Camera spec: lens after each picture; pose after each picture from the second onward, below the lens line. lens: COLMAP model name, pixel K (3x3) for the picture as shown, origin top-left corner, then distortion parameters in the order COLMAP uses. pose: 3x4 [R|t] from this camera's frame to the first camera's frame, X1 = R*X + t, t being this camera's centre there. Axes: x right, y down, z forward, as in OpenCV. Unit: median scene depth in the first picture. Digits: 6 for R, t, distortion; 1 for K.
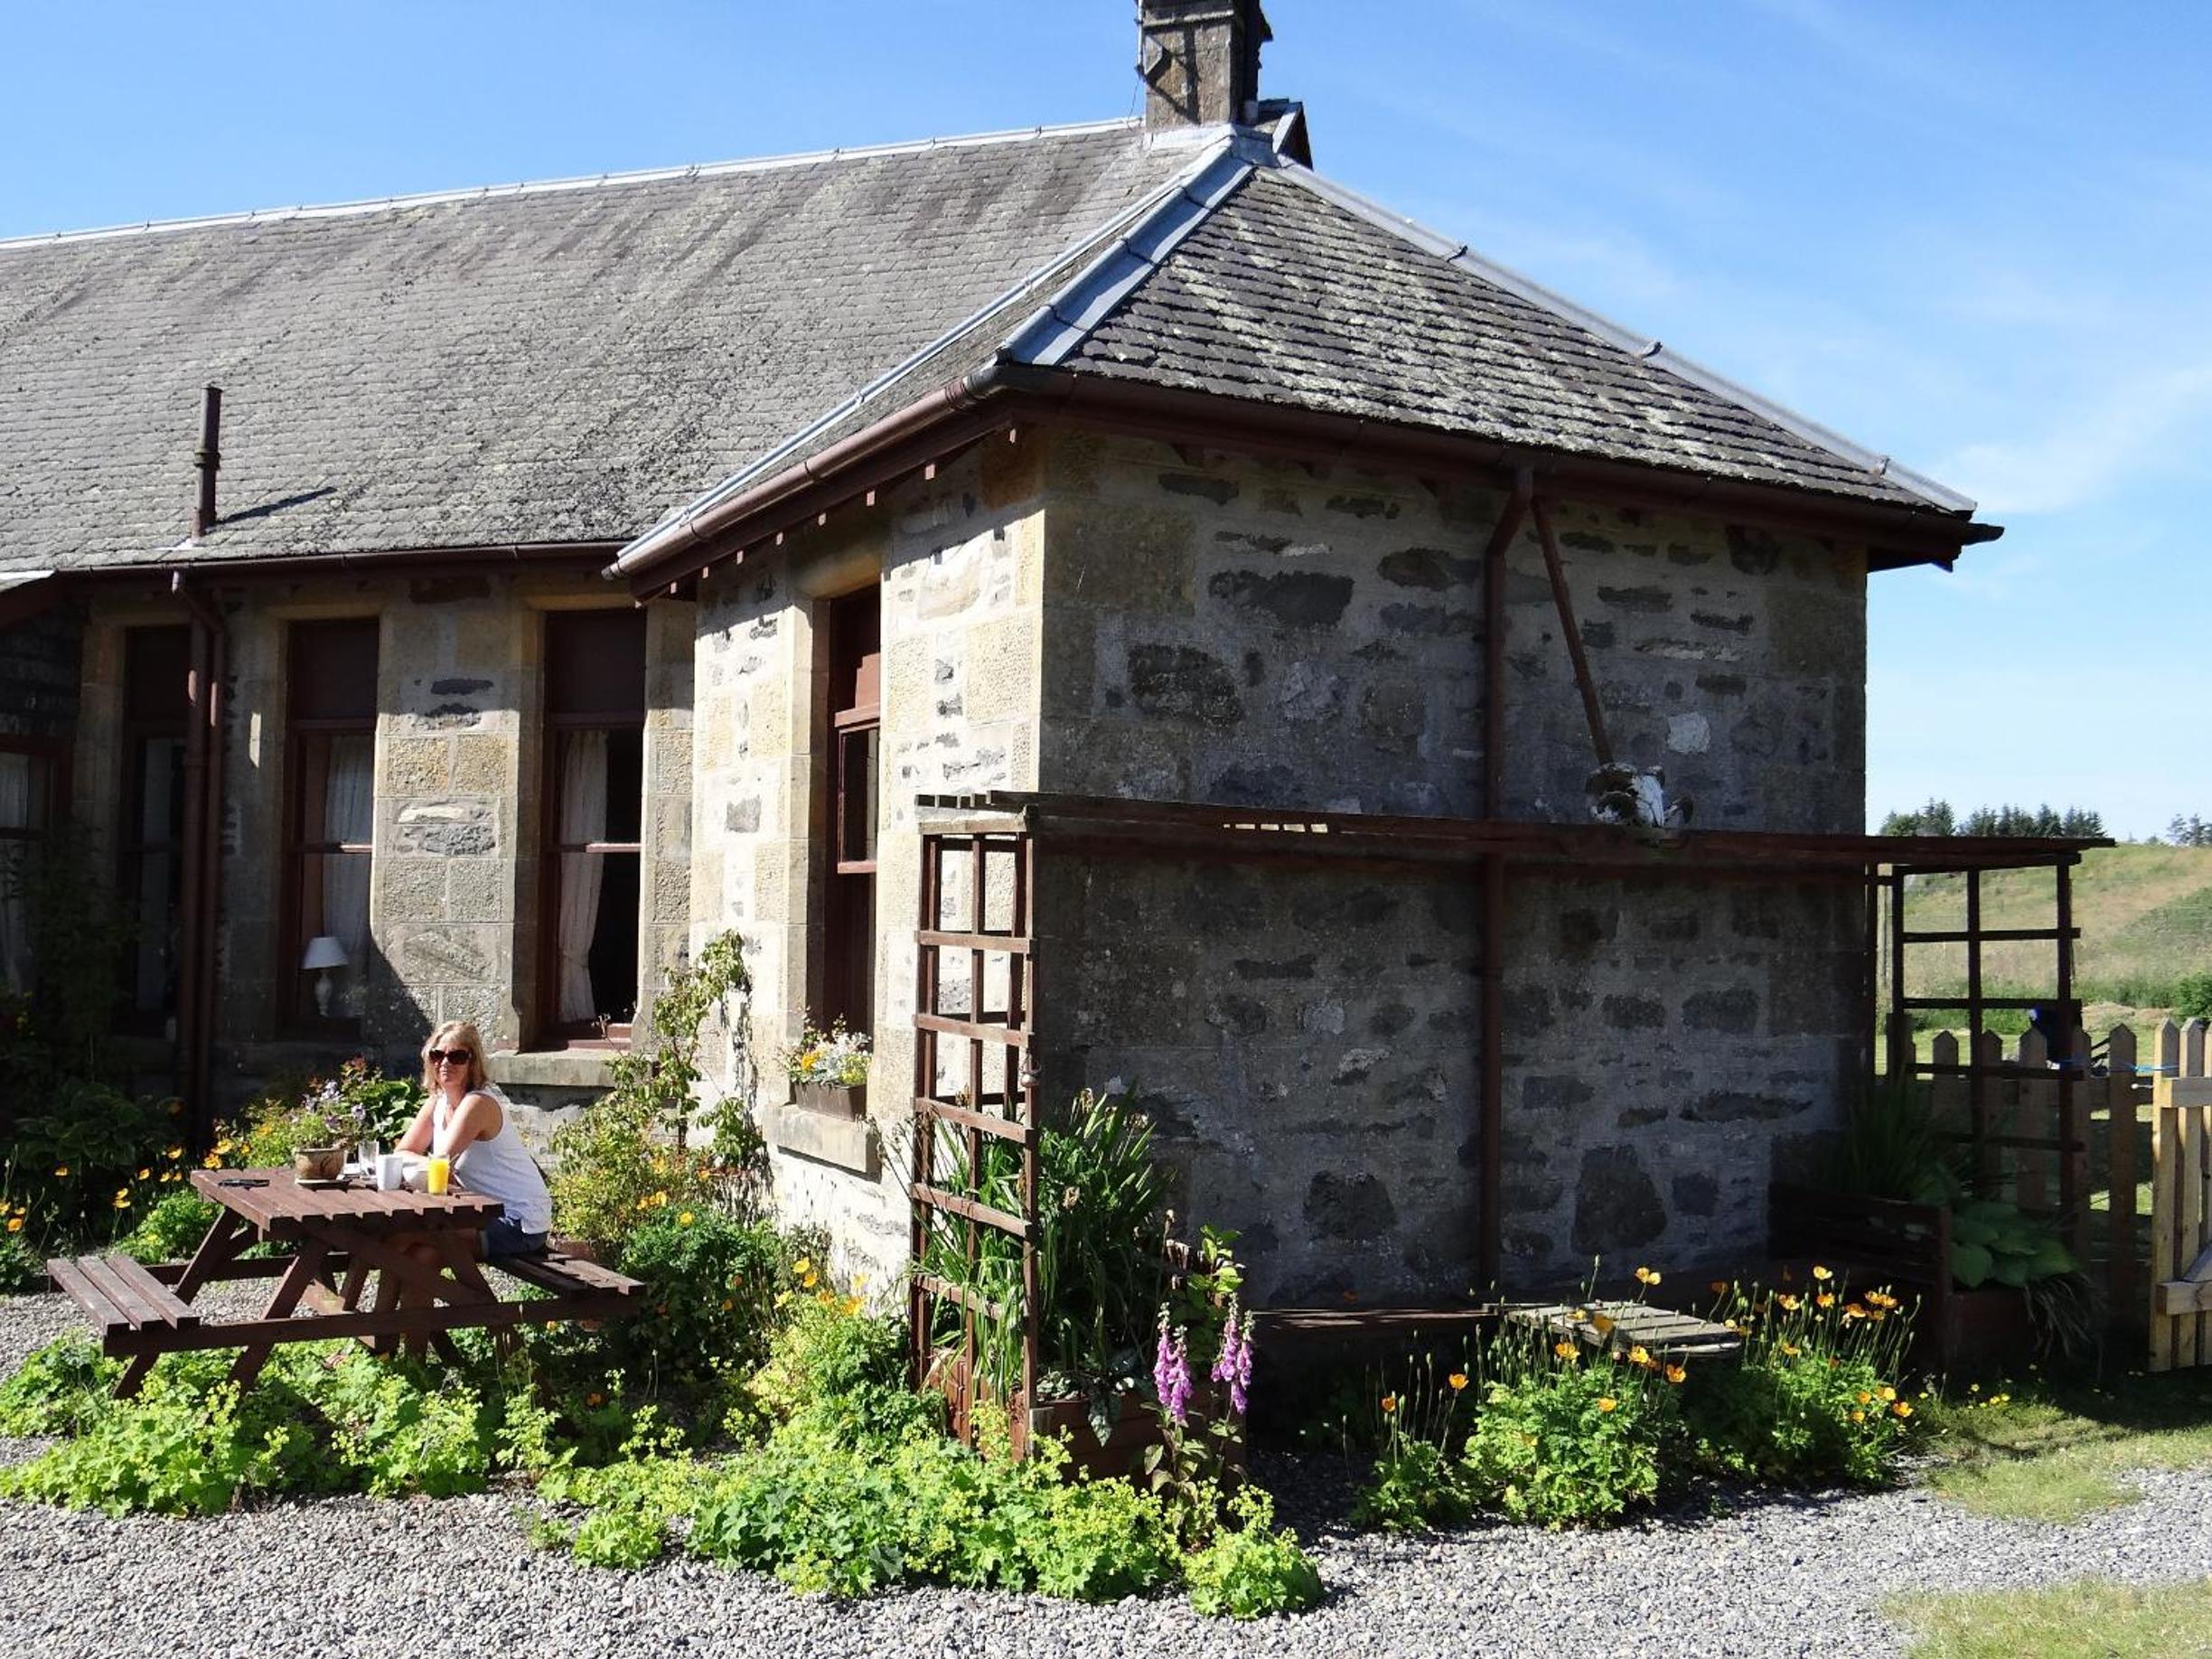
lens RADIAL K [[2154.1, 0, 1109.1], [0, 2154.1, 766.4], [0, 0, 1]] dist [-0.009505, -0.002700]
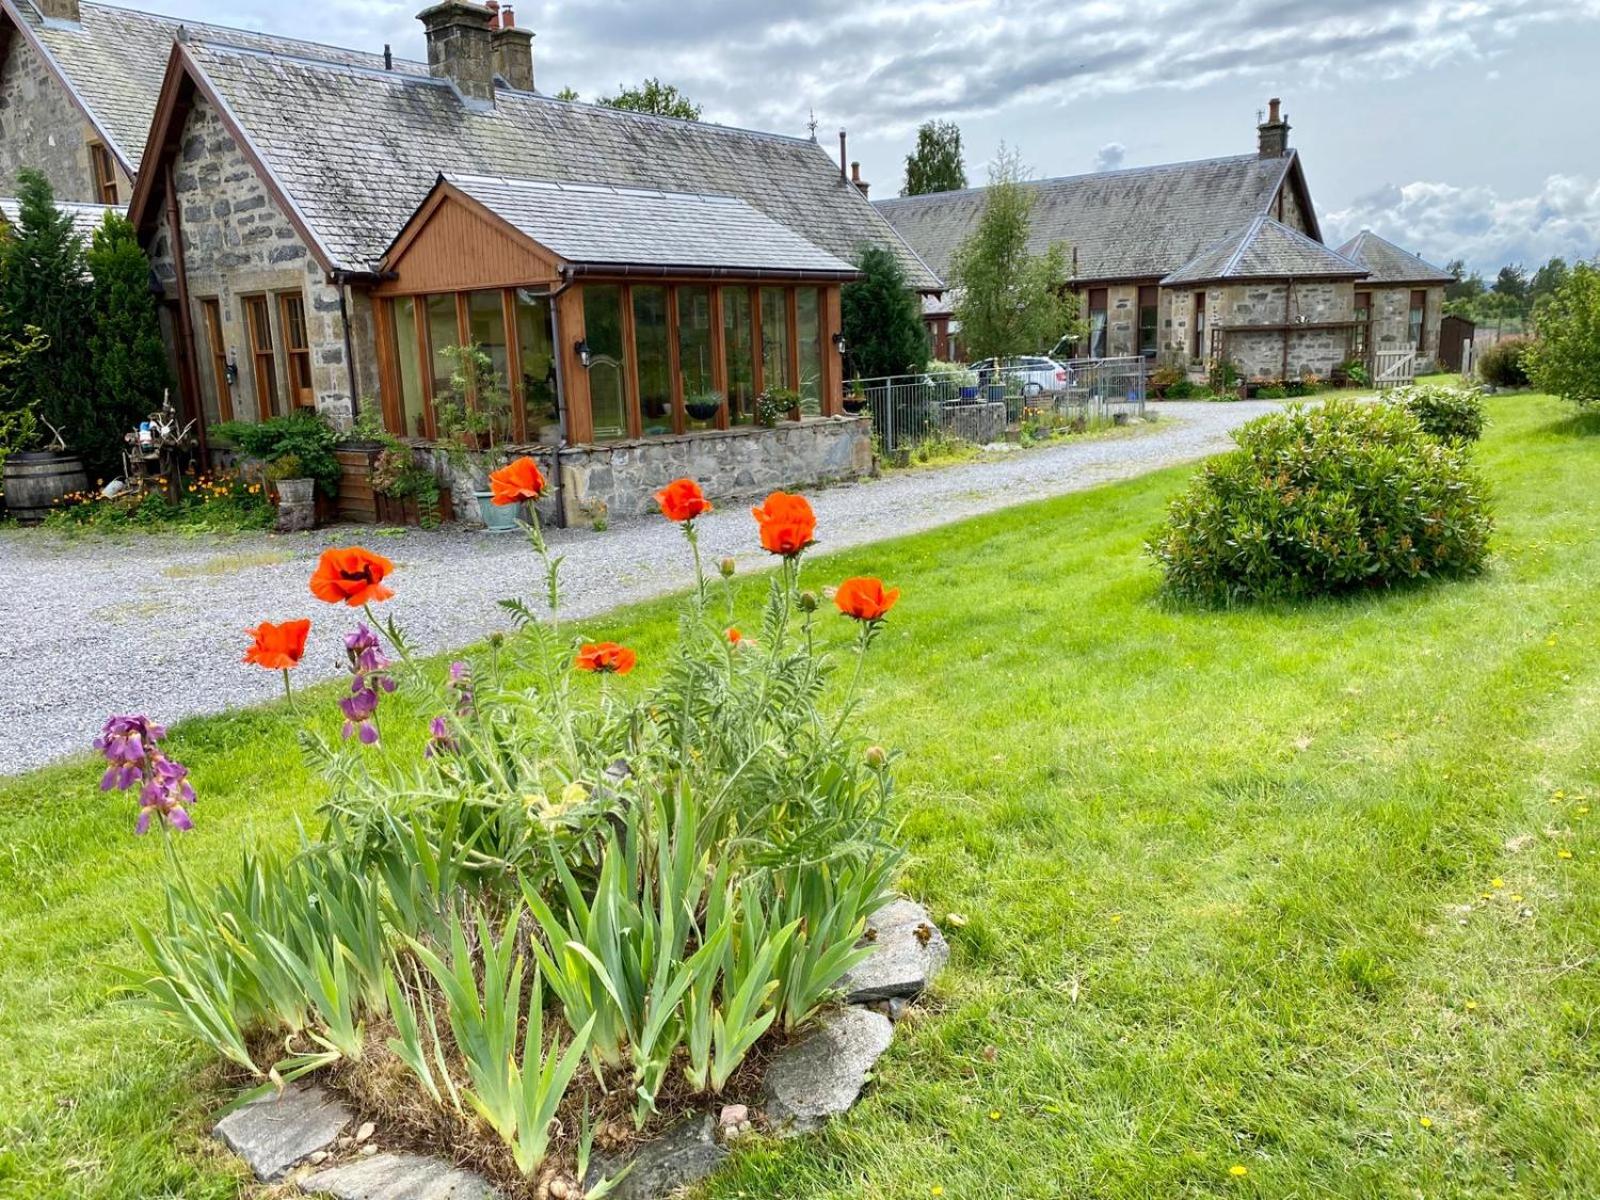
lens RADIAL K [[1217.8, 0, 779.9], [0, 1217.8, 599.3], [0, 0, 1]] dist [-0.014211, -0.002889]
pose [[0.918859, 0.029282, -0.393497, 0.241718], [0.082986, 0.960598, 0.265263, -0.325986], [0.385760, -0.276394, 0.880225, -3.811433]]
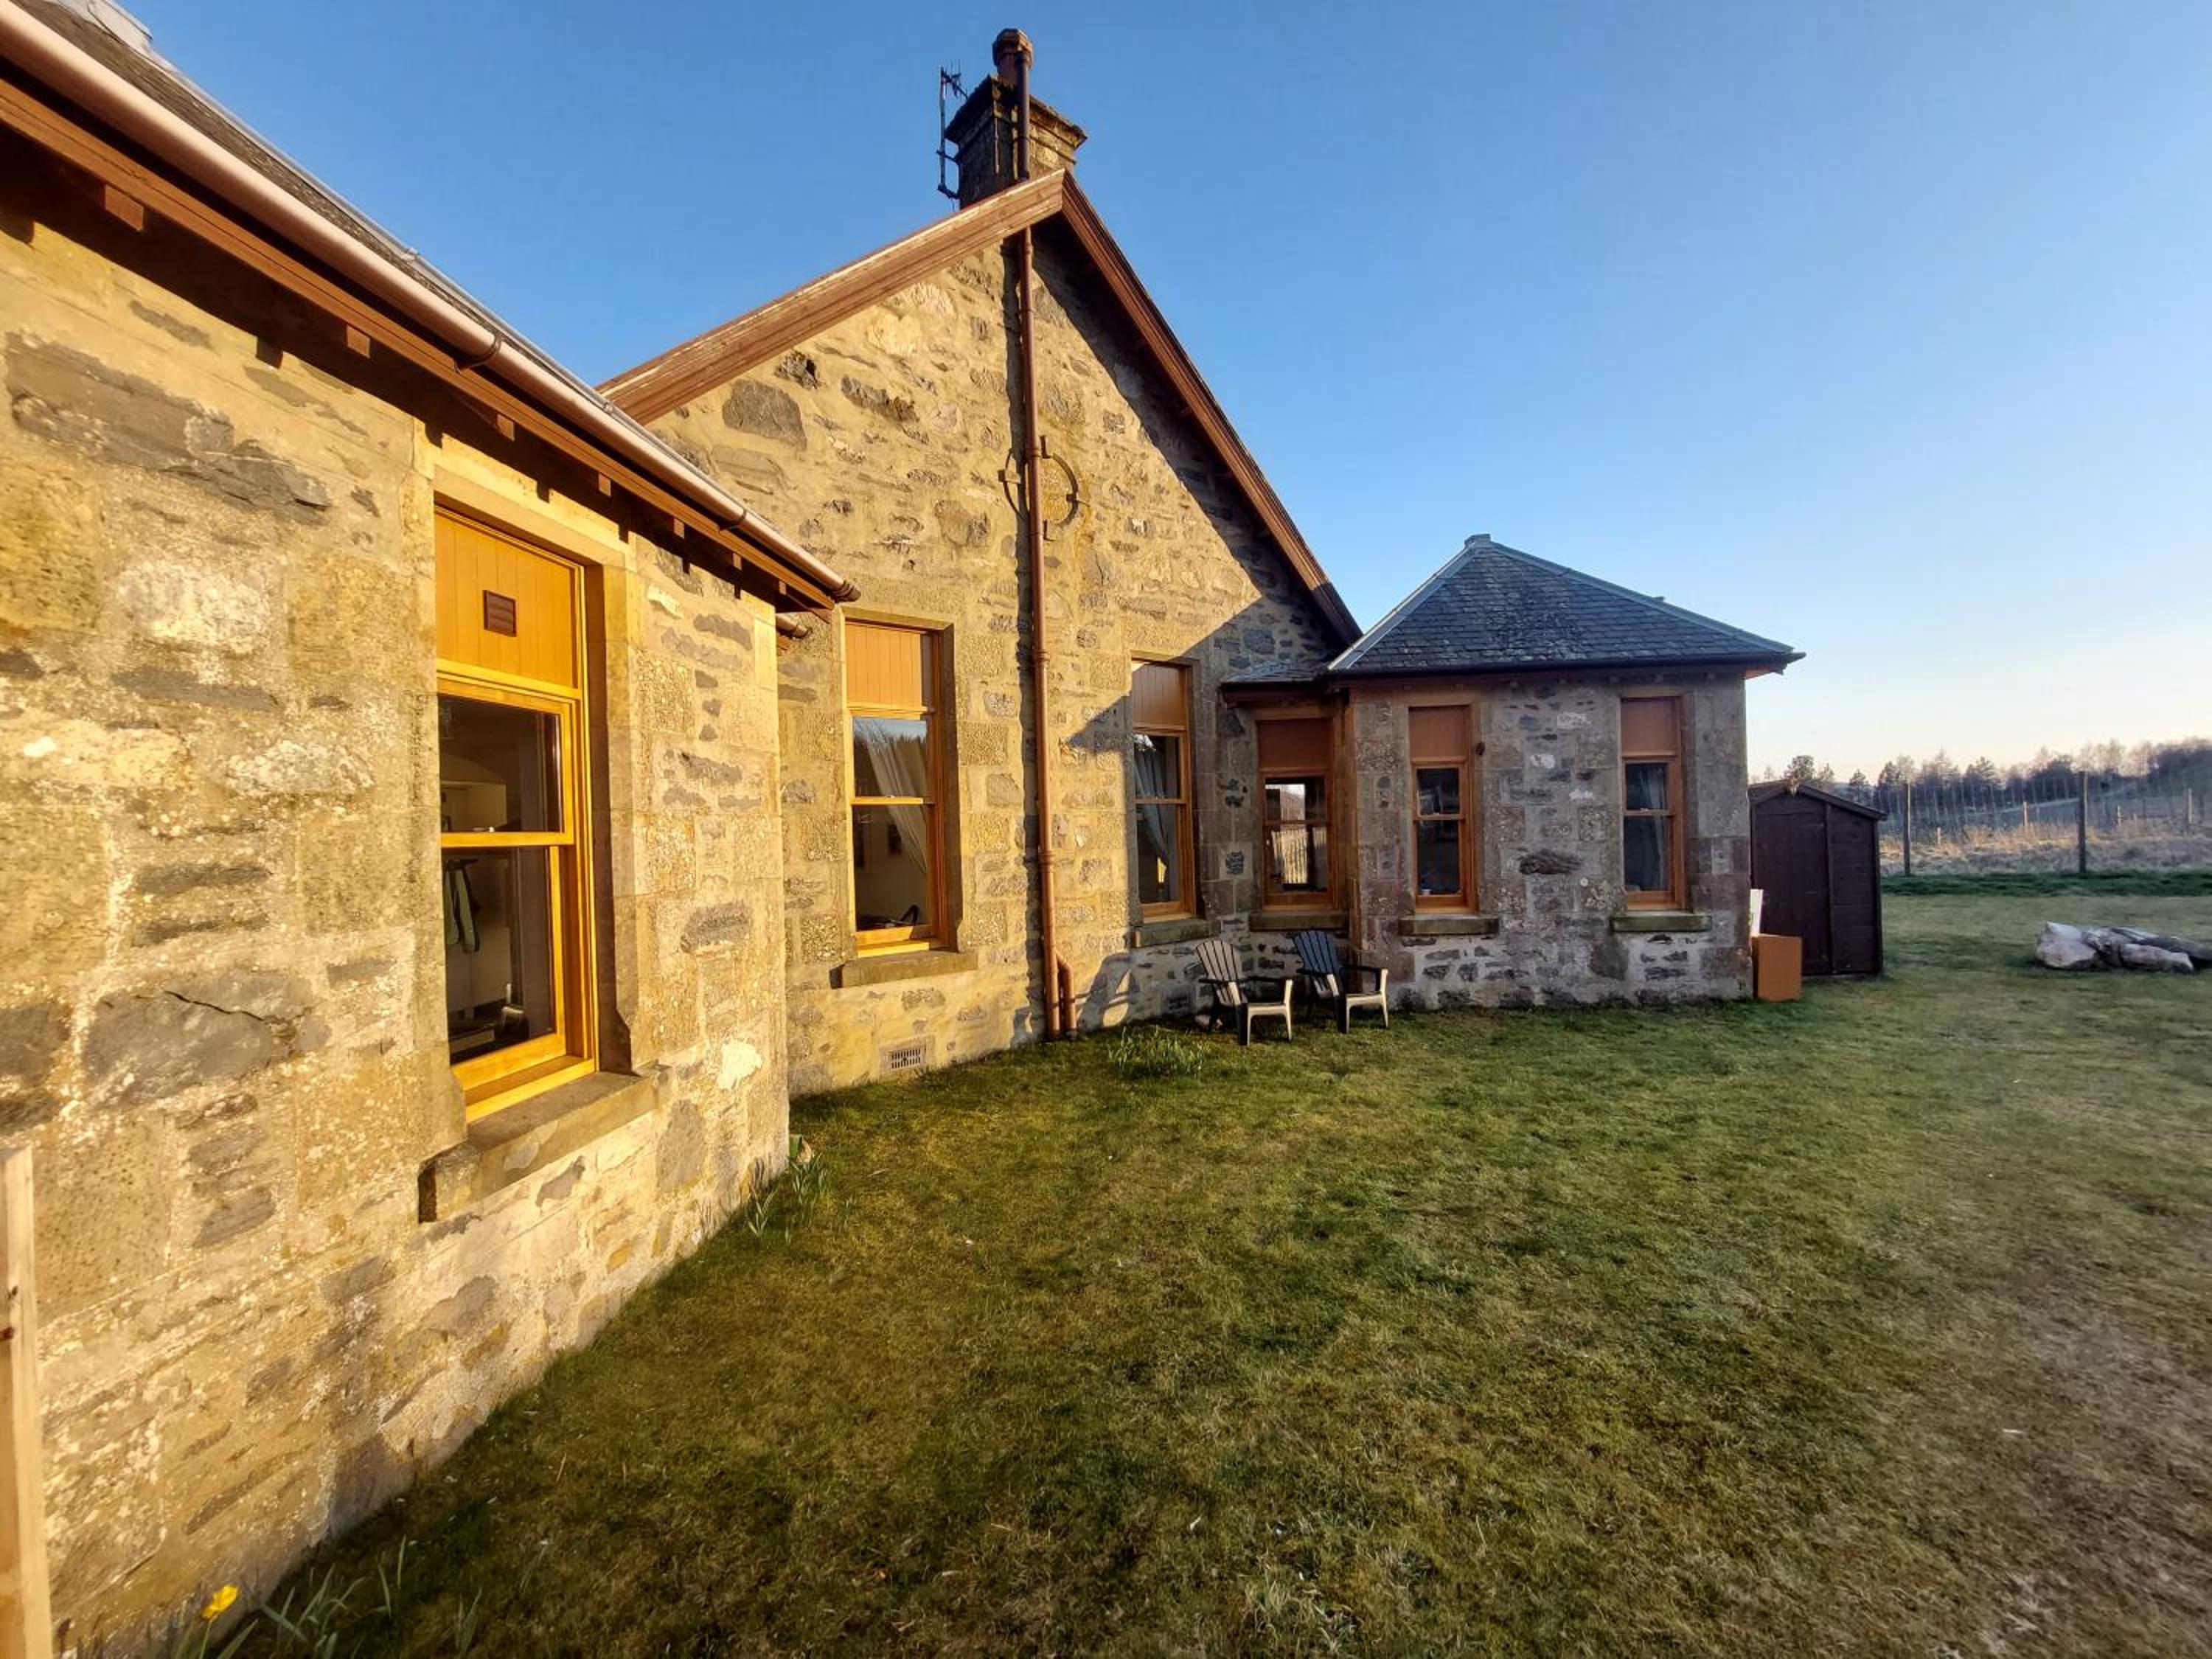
lens RADIAL K [[897.0, 0, 1125.1], [0, 897.0, 830.9], [0, 0, 1]] dist [-0.009333, -0.000409]
pose [[0.846777, -0.039506, -0.530480, 0.720846], [0.081490, 0.995101, 0.055972, 0.067999], [0.525670, -0.090624, 0.845848, 1.087768]]
